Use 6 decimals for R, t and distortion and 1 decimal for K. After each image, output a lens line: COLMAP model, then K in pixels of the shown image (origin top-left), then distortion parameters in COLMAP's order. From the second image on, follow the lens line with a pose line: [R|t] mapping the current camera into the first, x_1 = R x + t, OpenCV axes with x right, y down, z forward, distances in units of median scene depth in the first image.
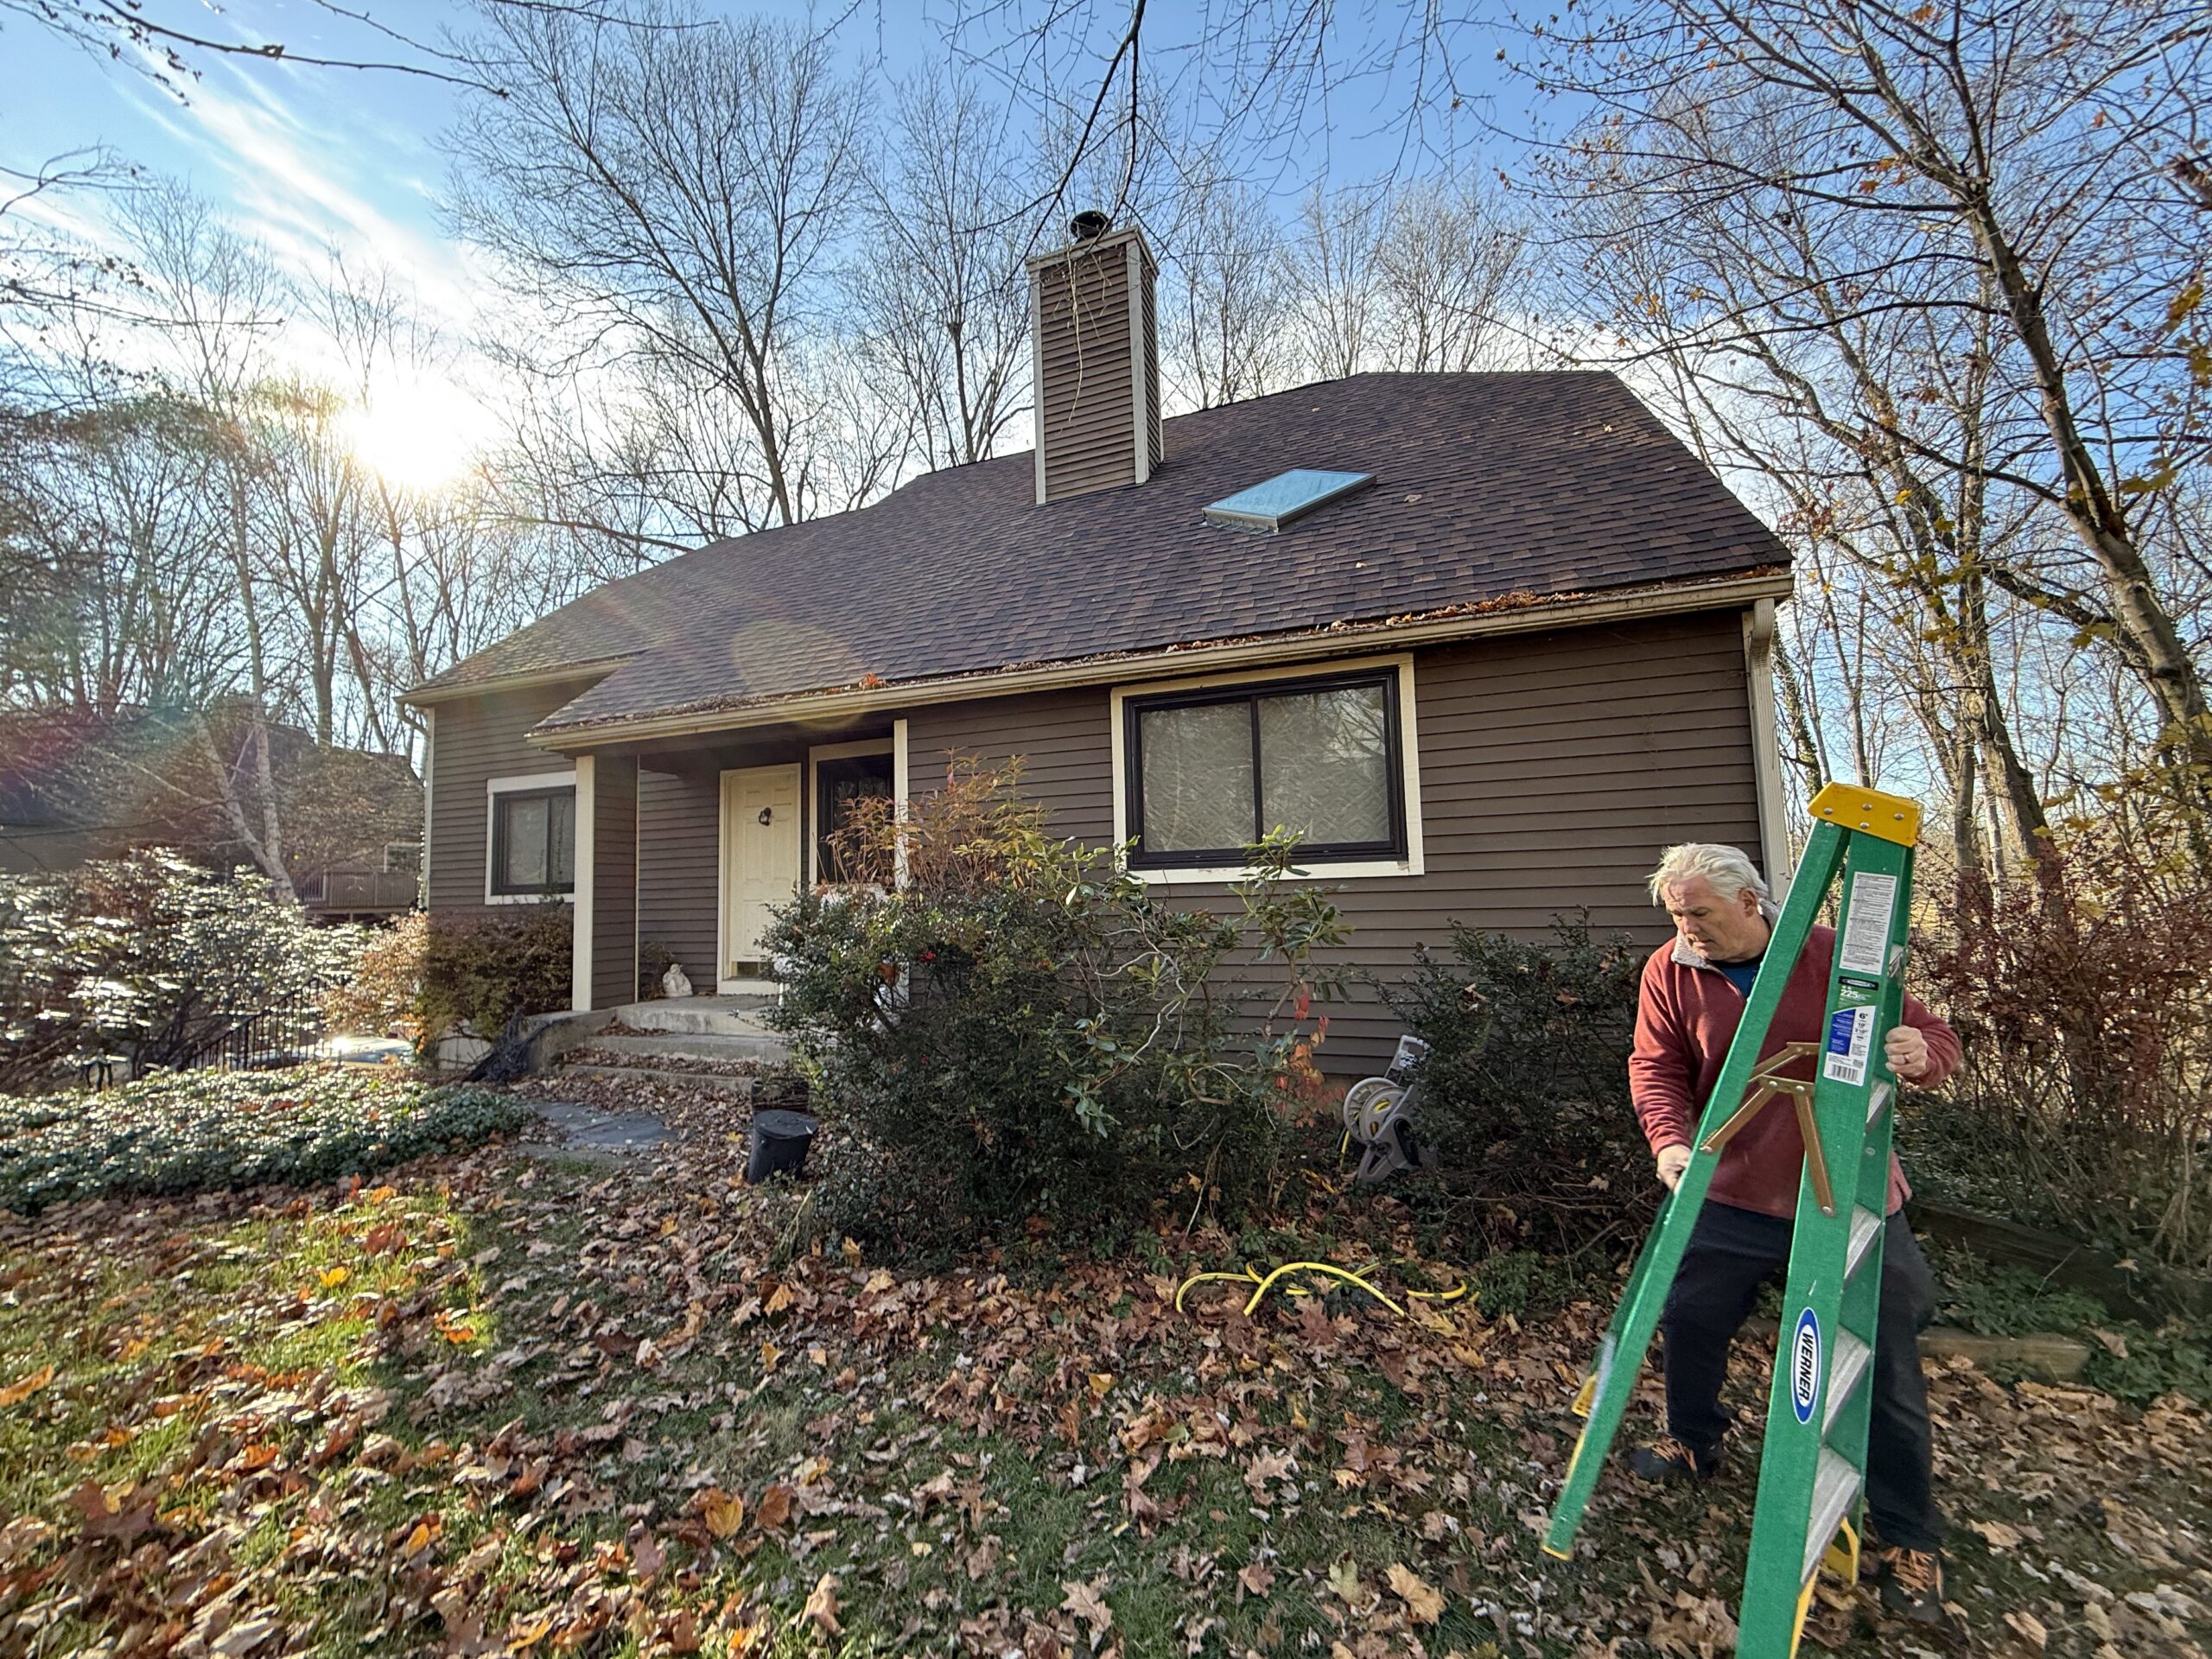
lens RADIAL K [[882.2, 0, 1088.8], [0, 882.2, 839.3], [0, 0, 1]] dist [0.000208, 0.002164]
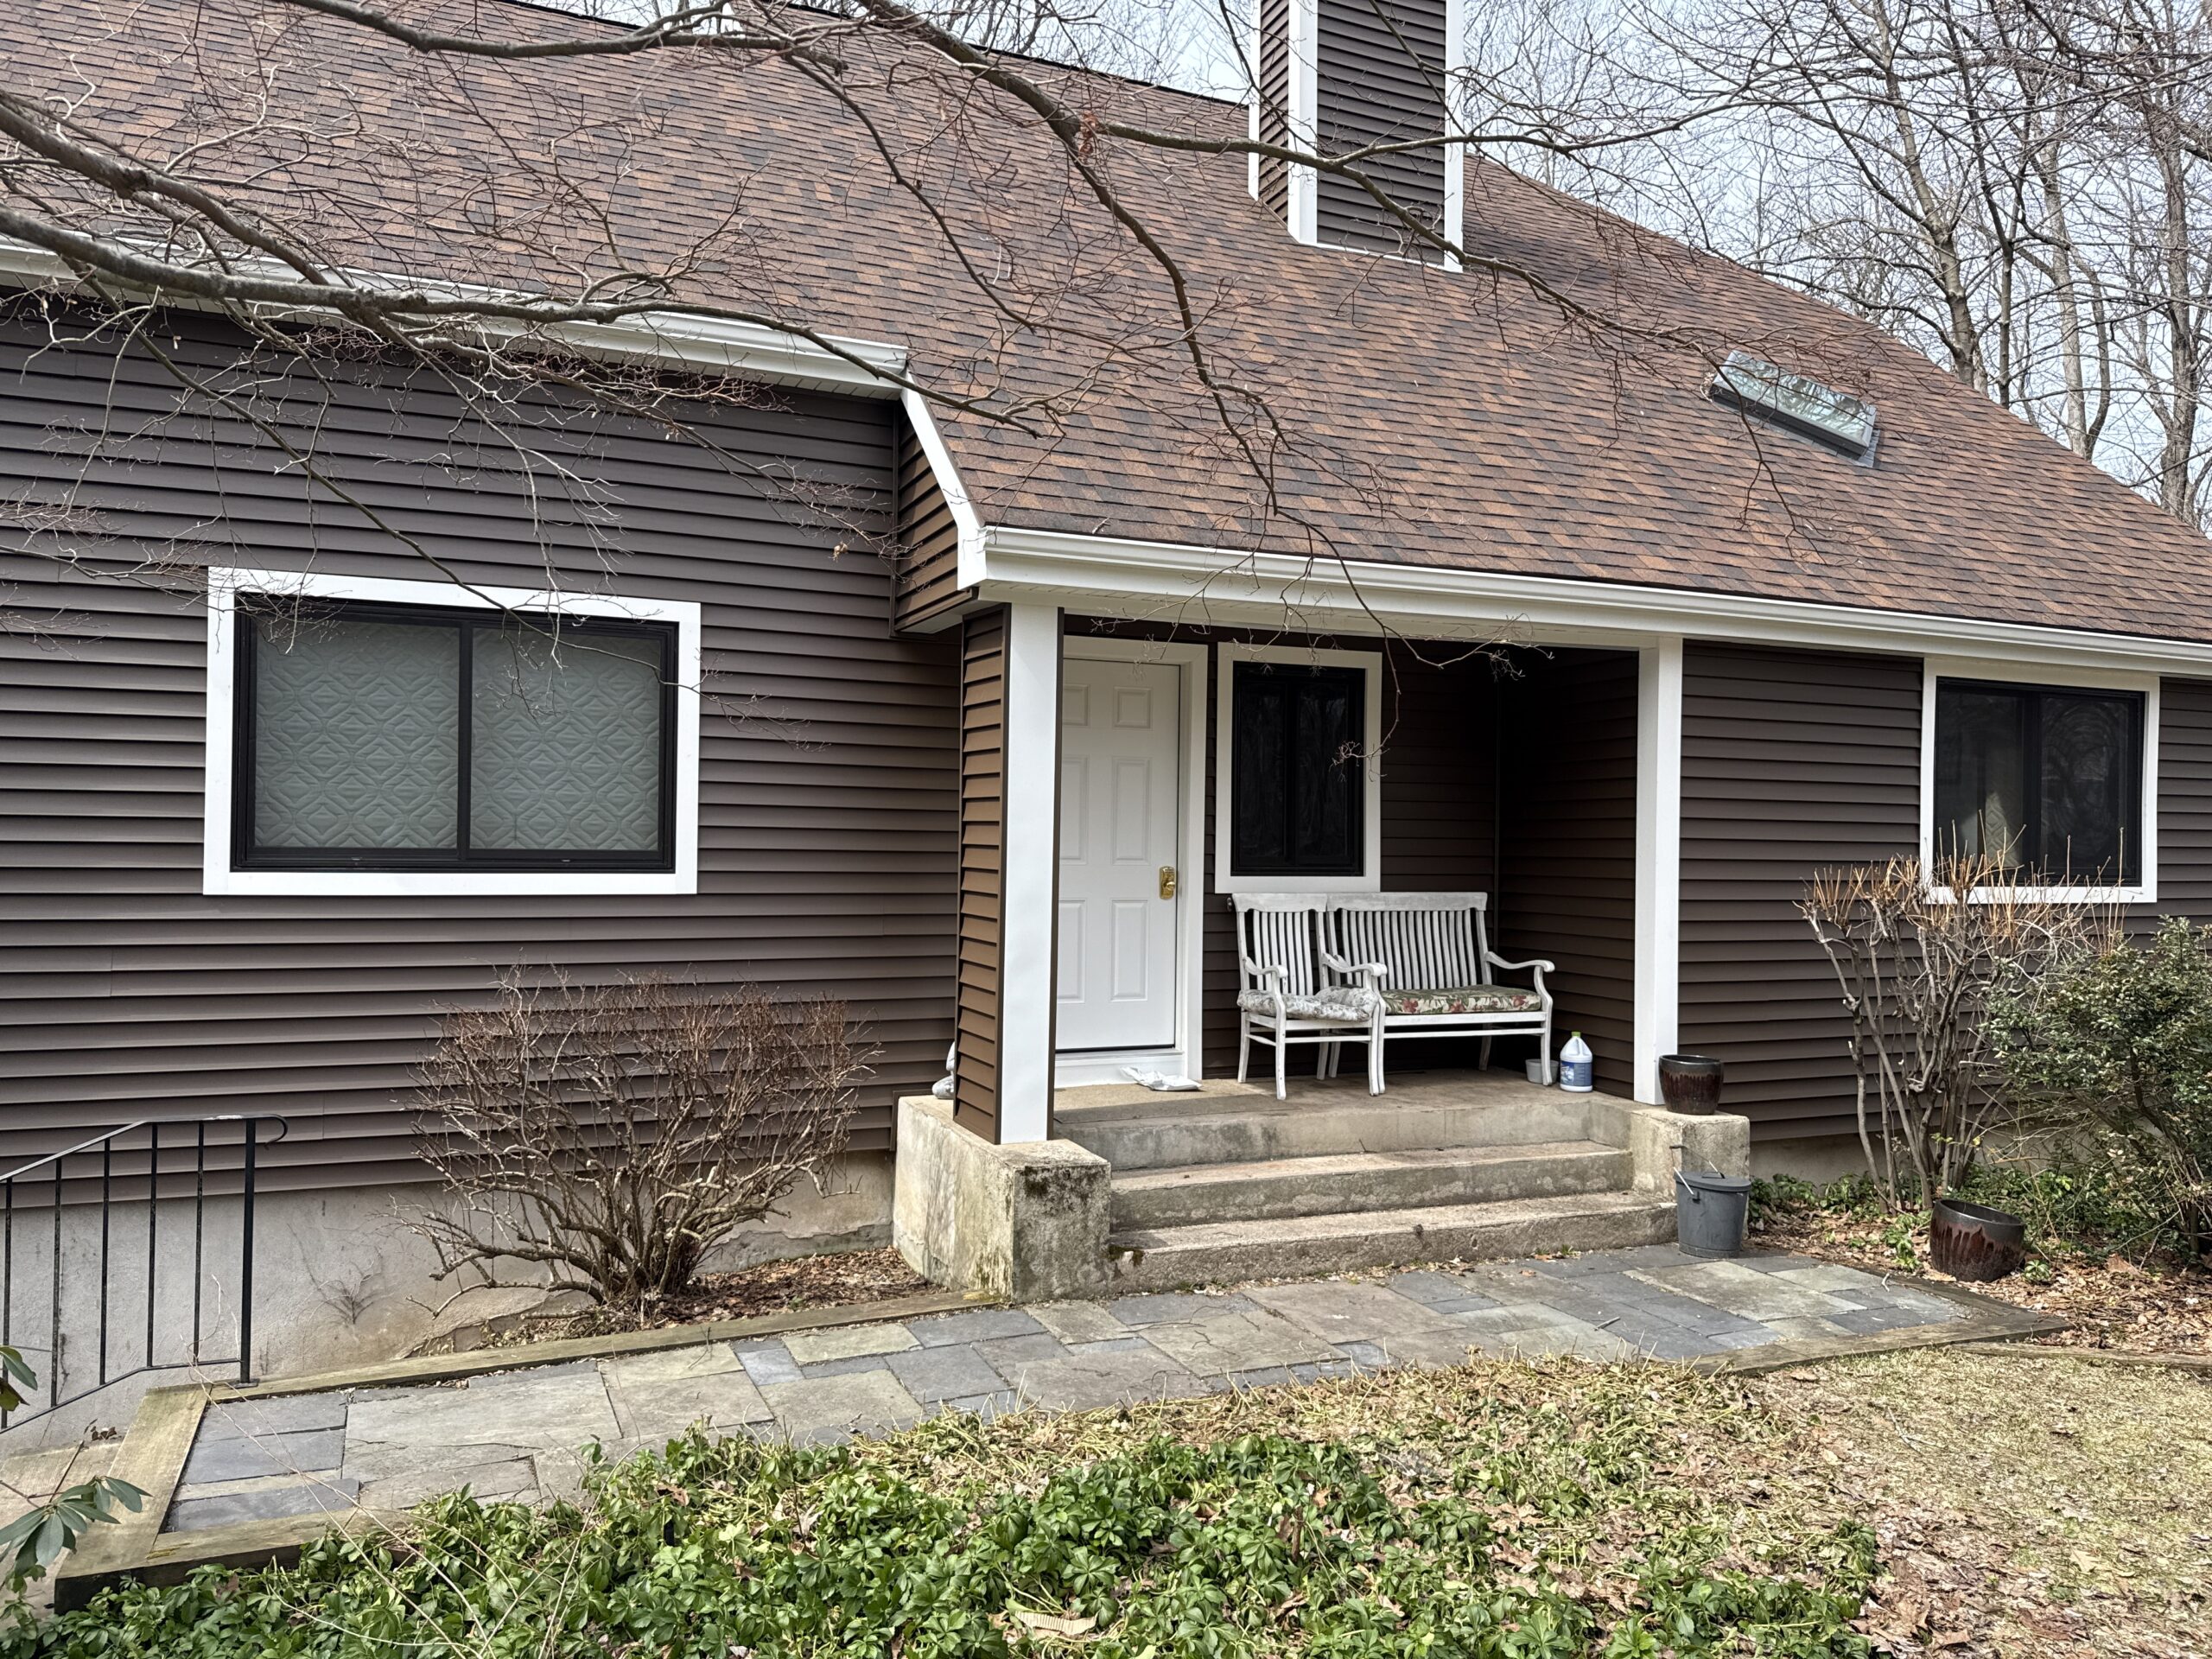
lens RADIAL K [[1557.9, 0, 1098.2], [0, 1557.9, 837.5], [0, 0, 1]] dist [0.028651, -0.036959]
pose [[0.704239, 0.032565, 0.709215, -0.399206], [-0.074874, 0.996783, 0.028580, 0.001992], [-0.706003, -0.073229, 0.704412, 0.138294]]
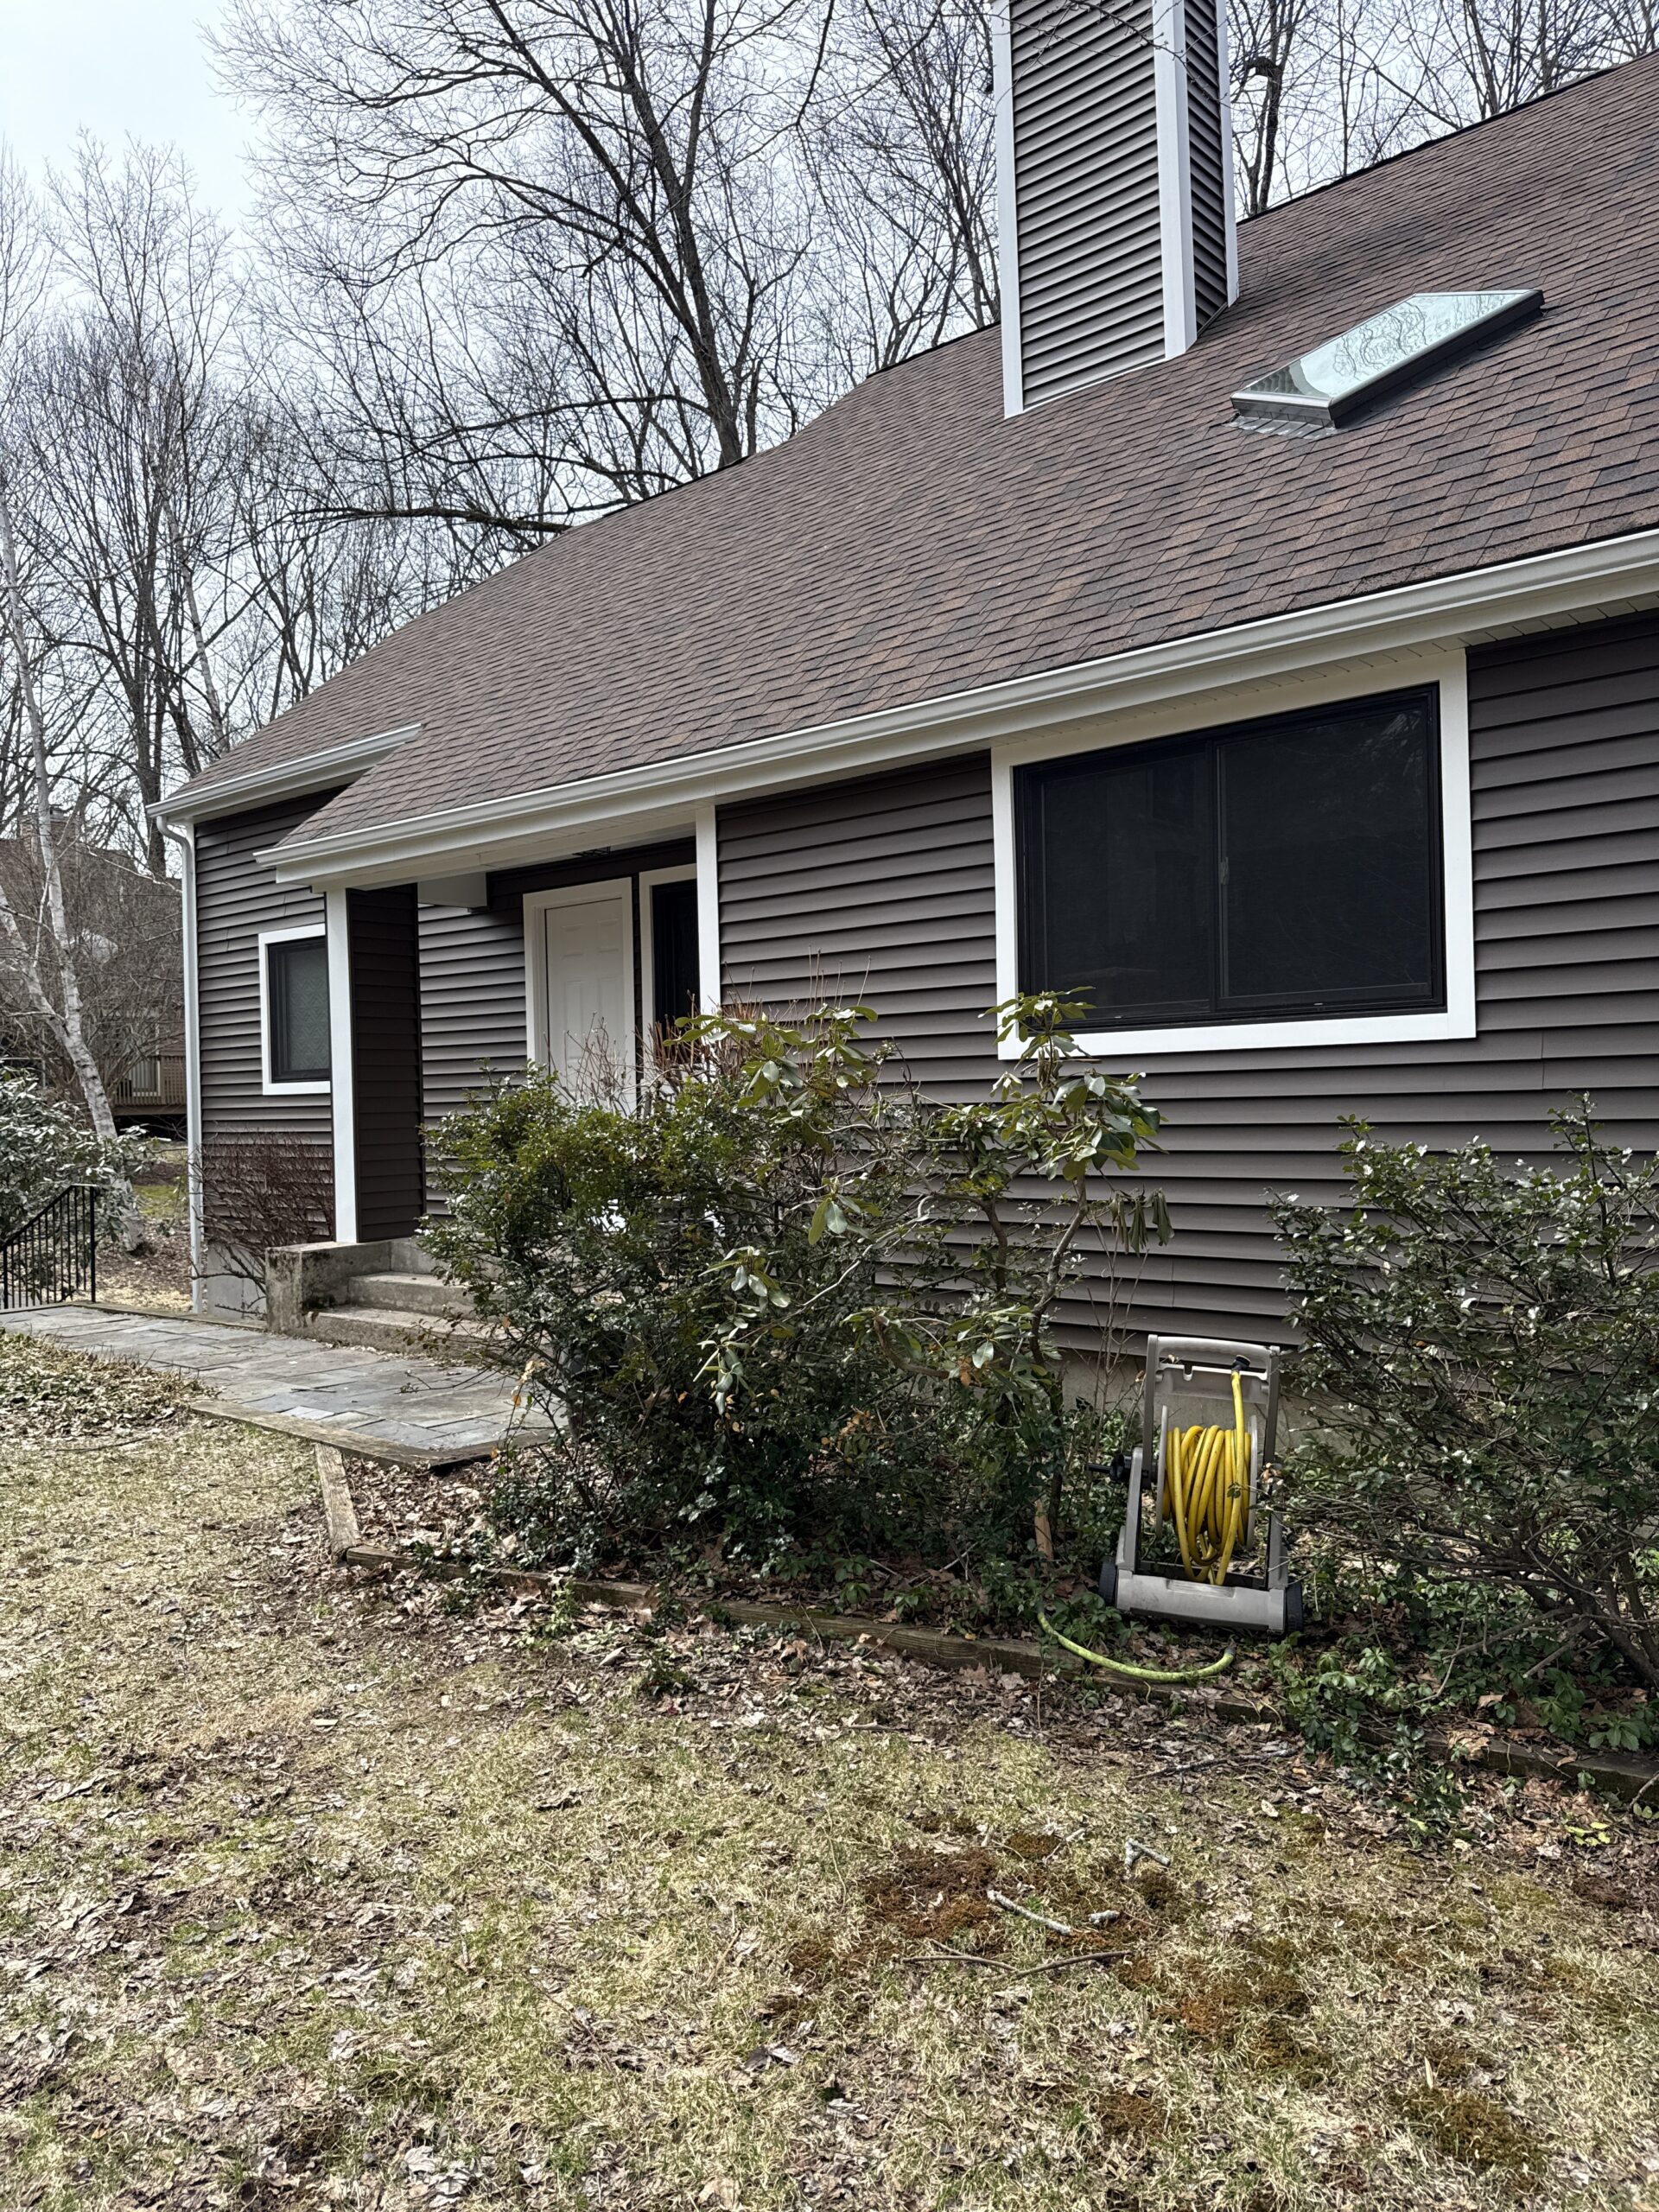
lens RADIAL K [[1557.9, 0, 824.2], [0, 1557.9, 1125.5], [0, 0, 1]] dist [0.028651, -0.036959]
pose [[0.946080, 0.002208, -0.323925, 0.072920], [0.026038, 0.996223, 0.082841, 0.000815], [0.322884, -0.086809, 0.942449, -0.027444]]
